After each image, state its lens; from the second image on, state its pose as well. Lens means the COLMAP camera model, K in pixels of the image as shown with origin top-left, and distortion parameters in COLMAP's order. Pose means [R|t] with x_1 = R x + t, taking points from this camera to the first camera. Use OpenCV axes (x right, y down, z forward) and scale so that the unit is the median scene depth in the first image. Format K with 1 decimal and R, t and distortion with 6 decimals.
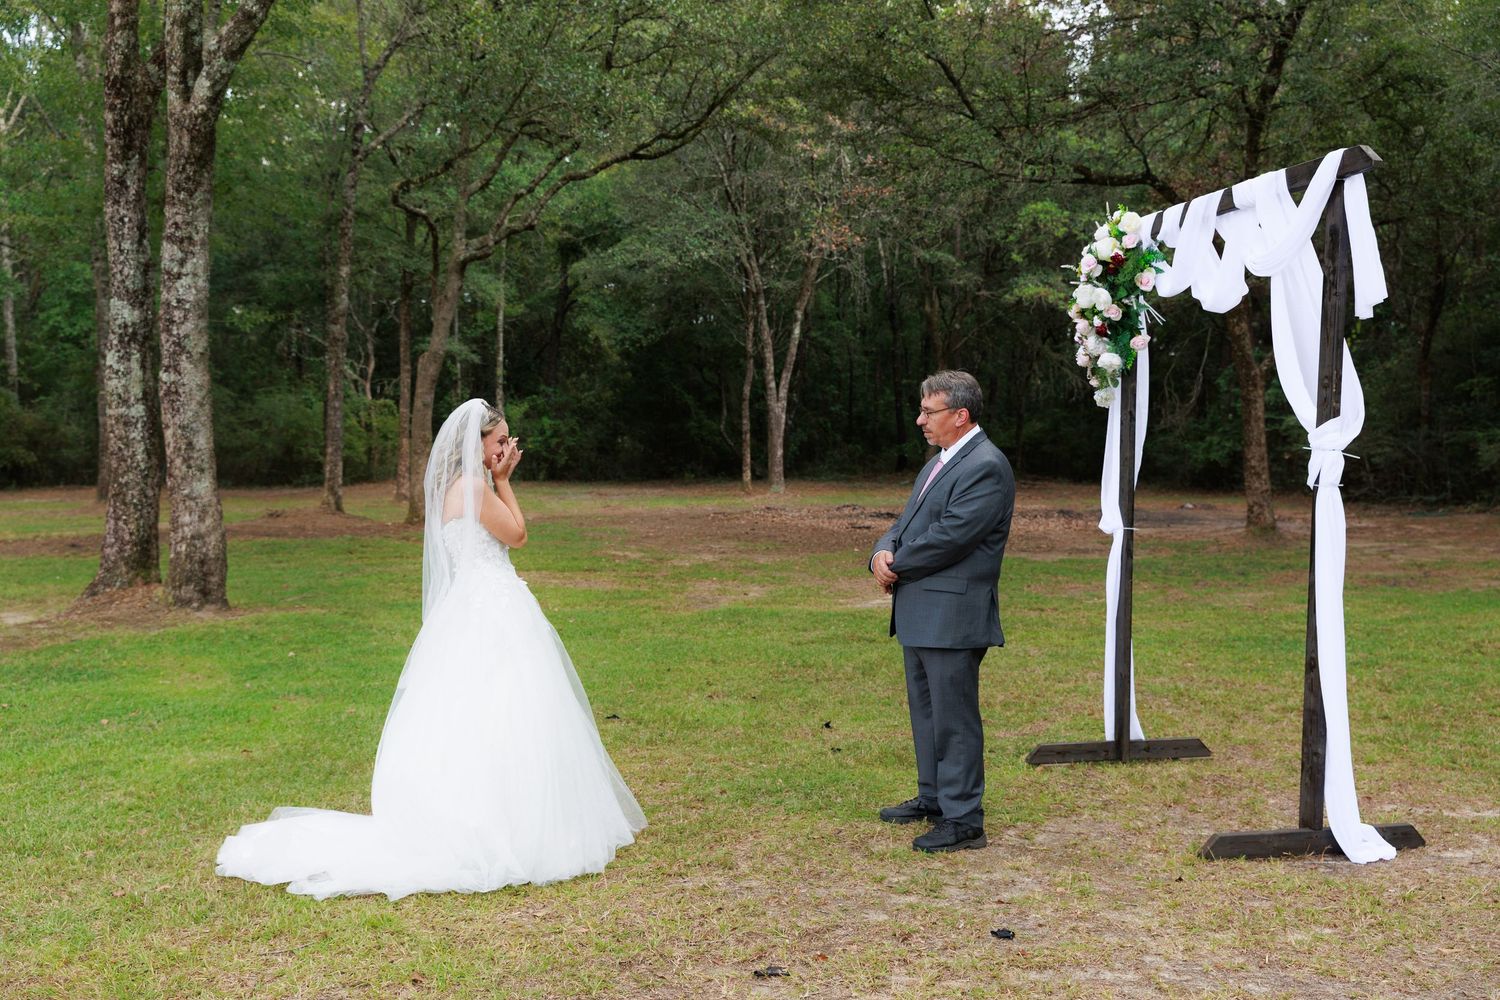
lens RADIAL K [[1512.6, 0, 754.7], [0, 1512.6, 500.1], [0, 0, 1]] dist [0.030314, 0.000000]
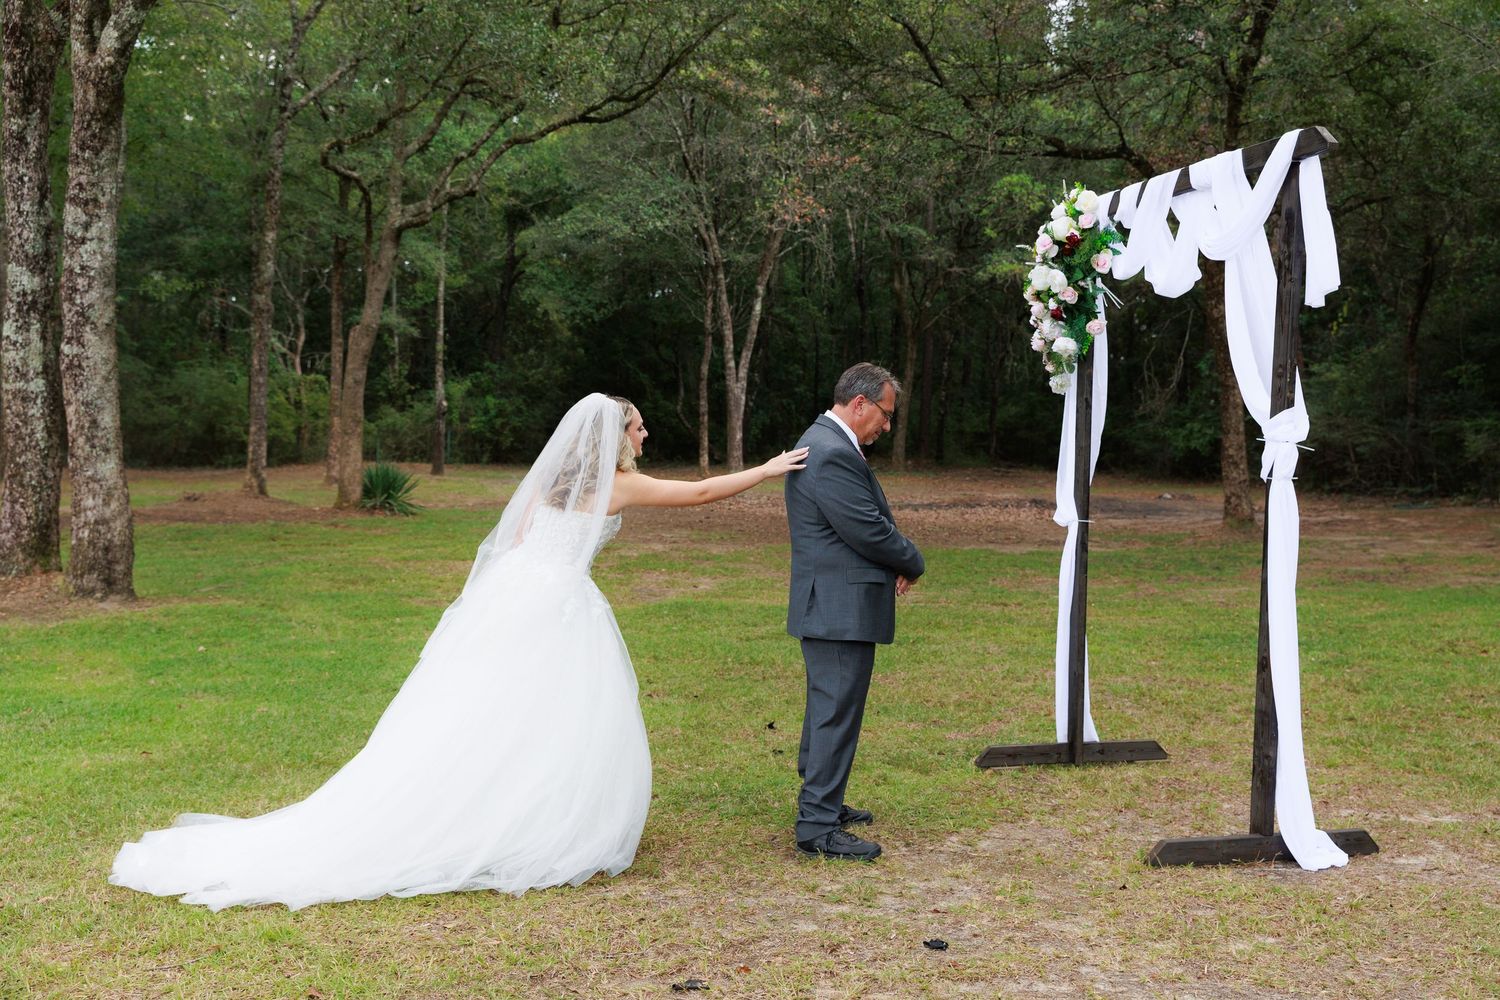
lens RADIAL K [[1607.8, 0, 778.1], [0, 1607.8, 486.6], [0, 0, 1]] dist [0.037533, 0.000000]
pose [[0.999224, 0.008032, 0.038553, 0.004303], [-0.008046, 0.999968, 0.000209, -0.000489], [-0.038550, -0.000519, 0.999257, -0.002589]]
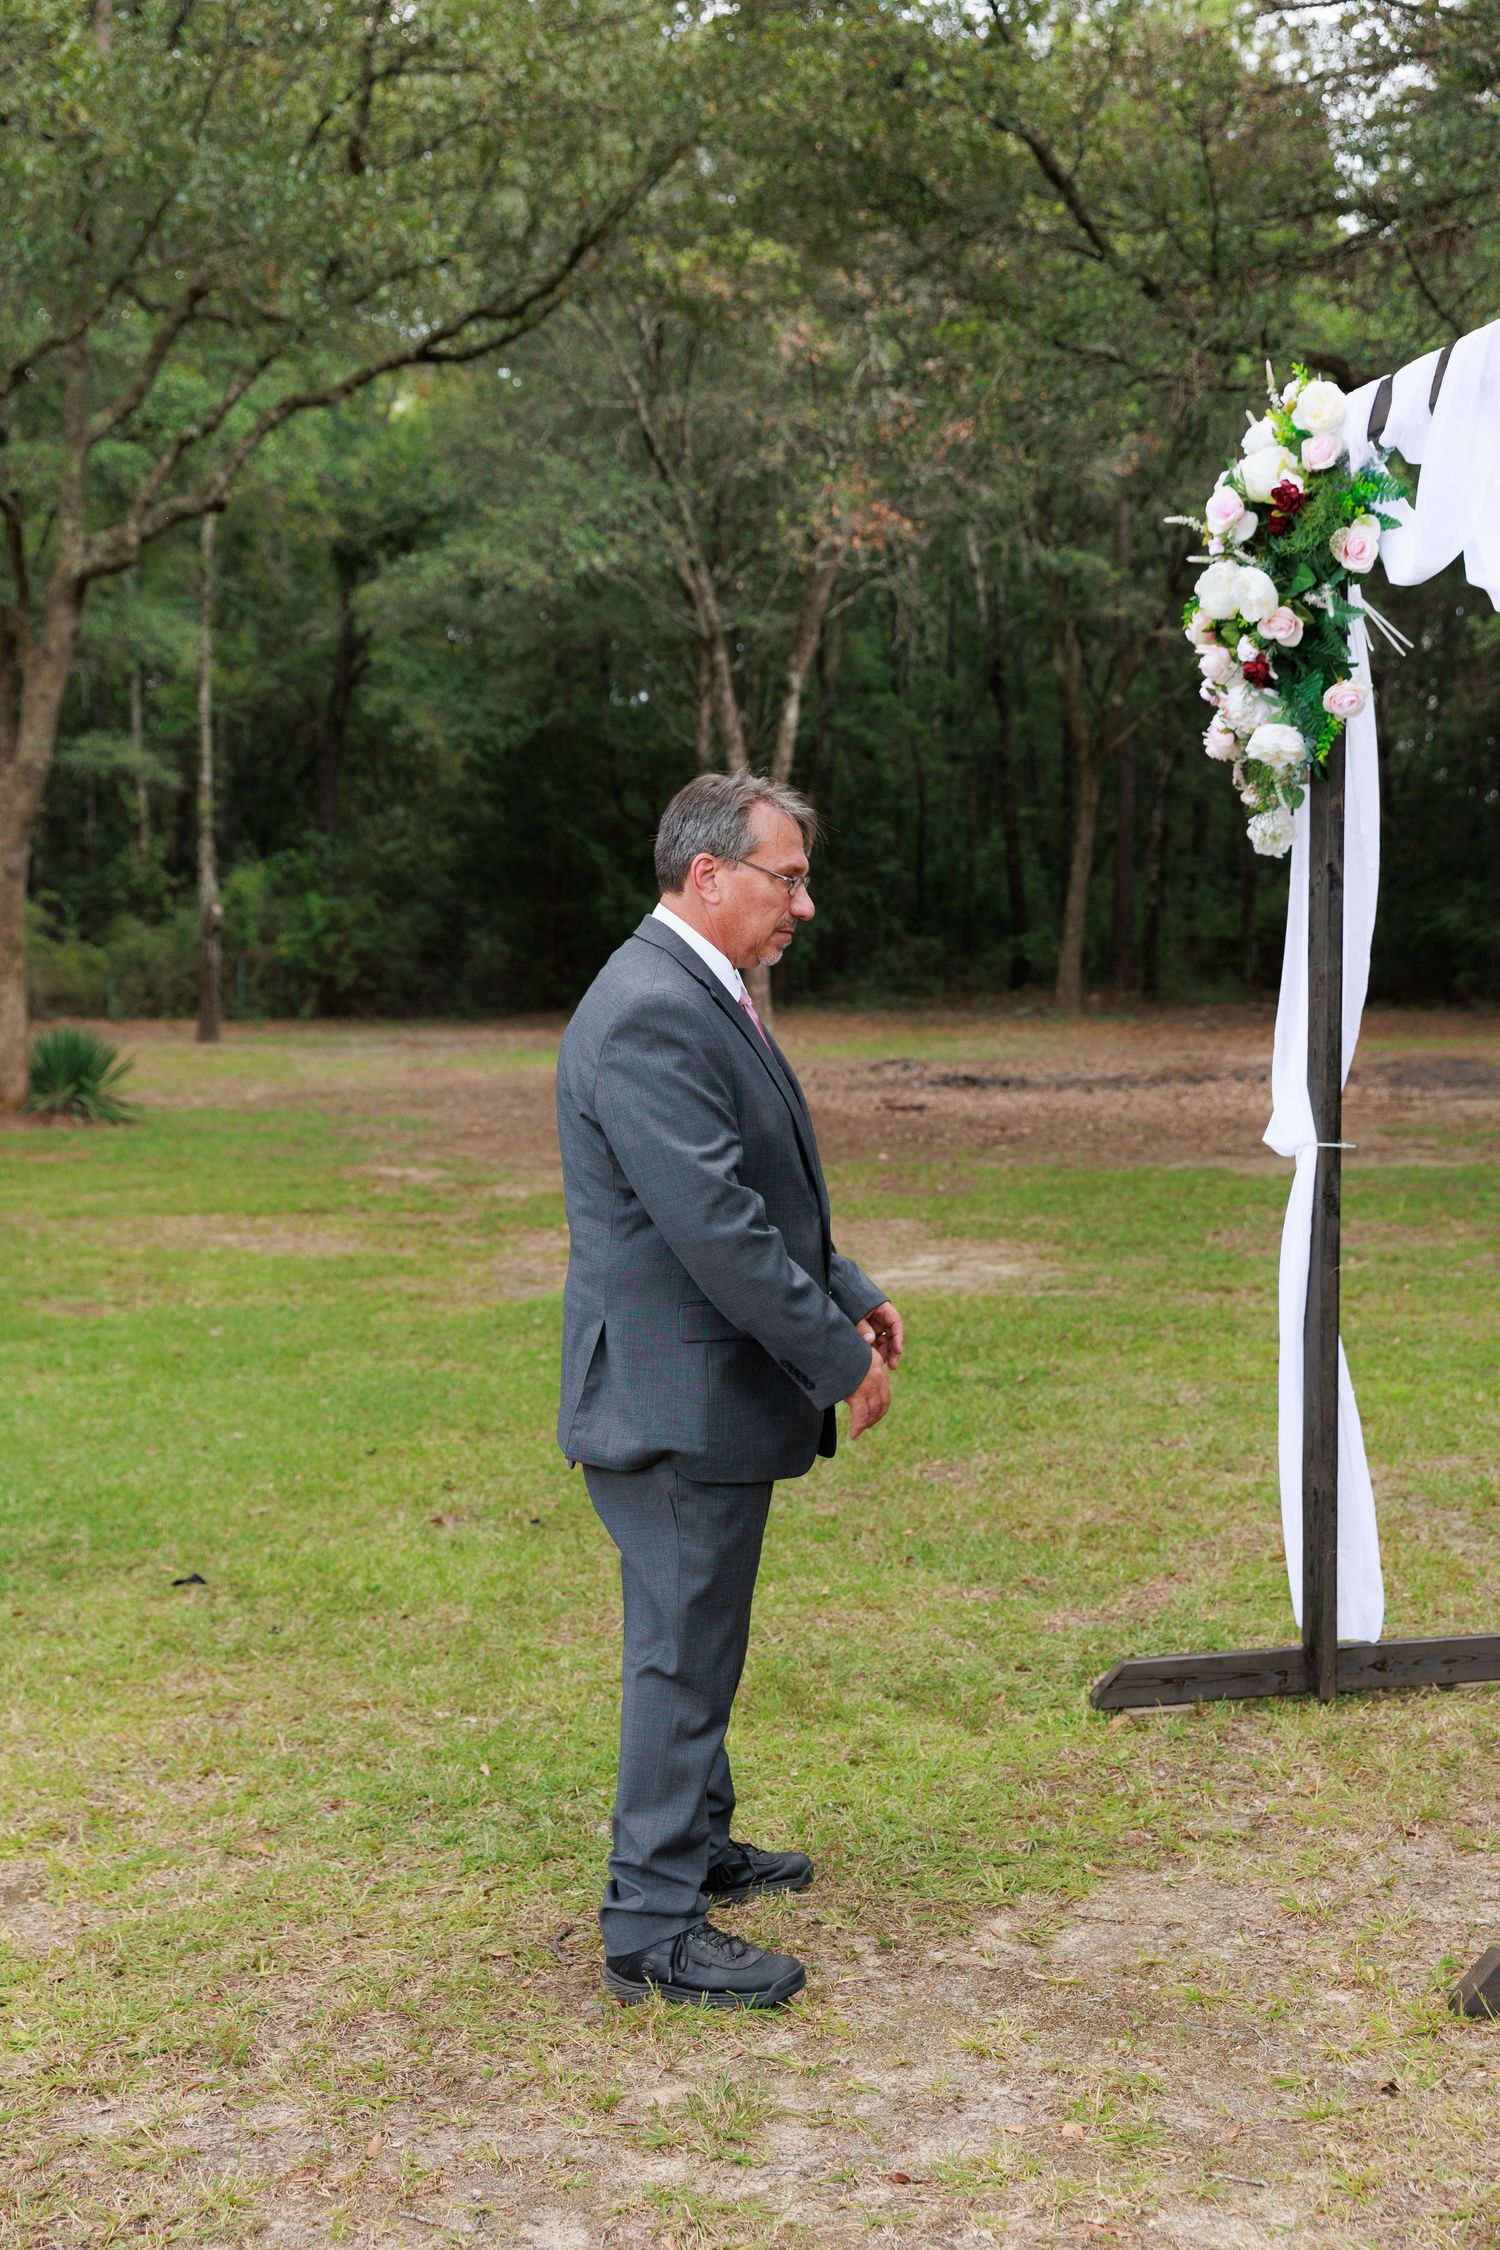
lens RADIAL K [[2893.7, 0, 757.6], [0, 2893.7, 1125.1], [0, 0, 1]] dist [0.014583, 0.000000]
pose [[0.999885, -0.014854, -0.003064, 0.027061], [0.014932, 0.999508, 0.027571, -0.003345], [0.002653, -0.027613, 0.999615, 0.059114]]
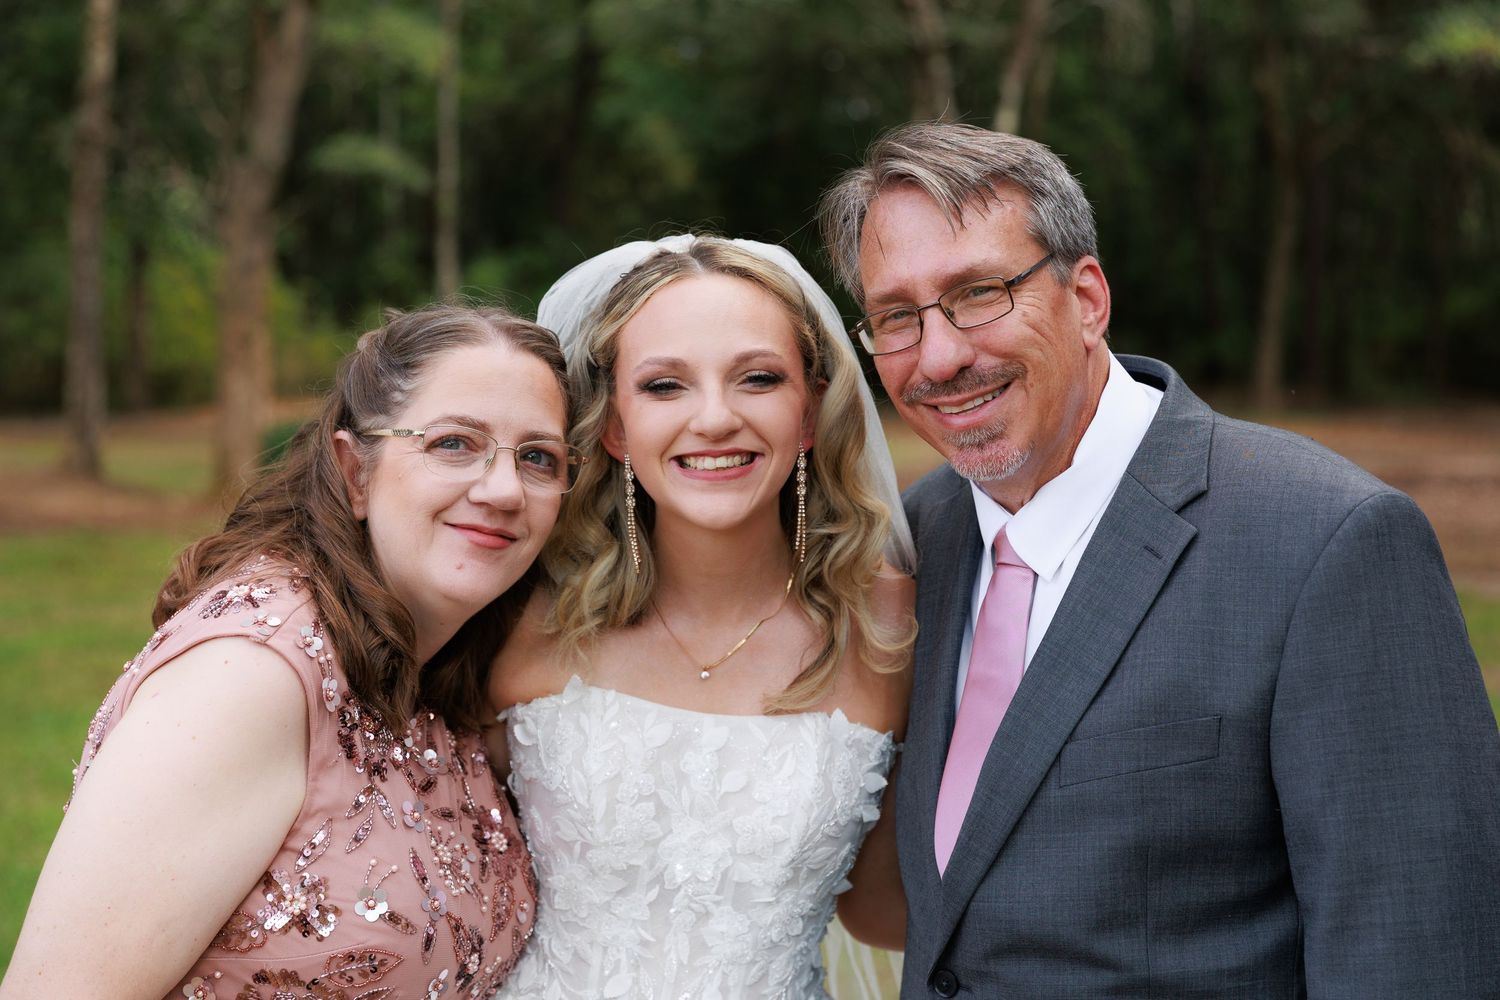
lens RADIAL K [[2630.7, 0, 764.9], [0, 2630.7, 497.3], [0, 0, 1]] dist [0.038278, 0.000000]
pose [[0.997127, 0.003029, -0.075687, 0.023213], [-0.001167, 0.999696, 0.024635, -0.007280], [0.075739, -0.024476, 0.996827, 0.138875]]
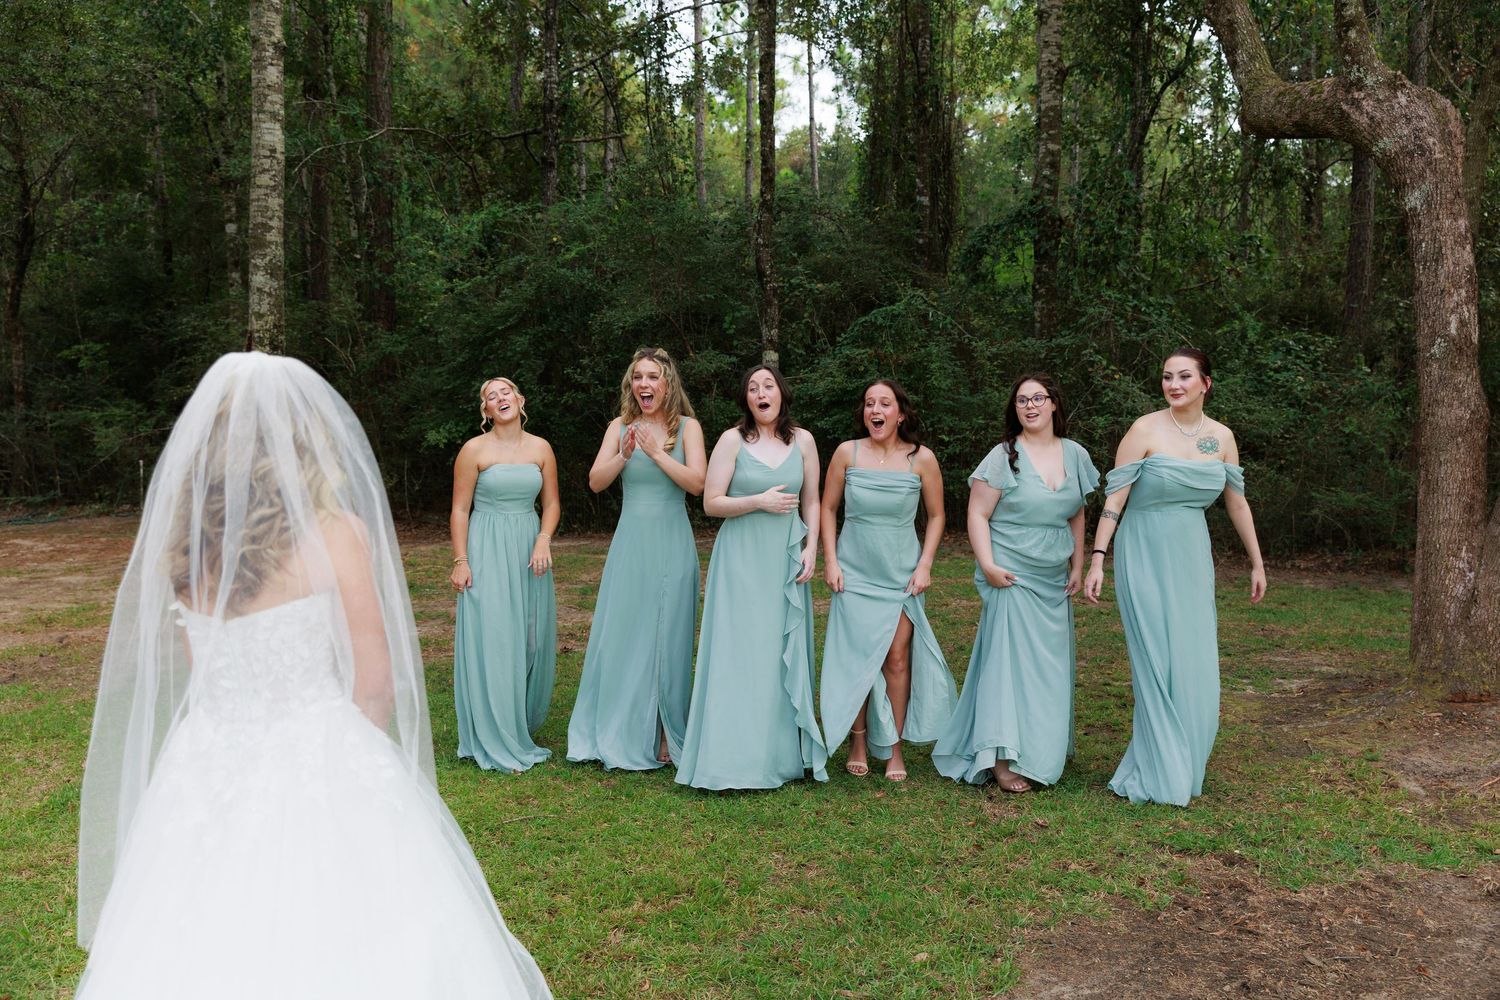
lens RADIAL K [[1512.6, 0, 754.5], [0, 1512.6, 492.2], [0, 0, 1]] dist [0.030314, 0.000000]
pose [[0.641787, -0.051963, 0.765120, 0.111451], [0.047073, 0.998490, 0.028327, -0.011598], [-0.765437, 0.017837, 0.643264, 0.283326]]
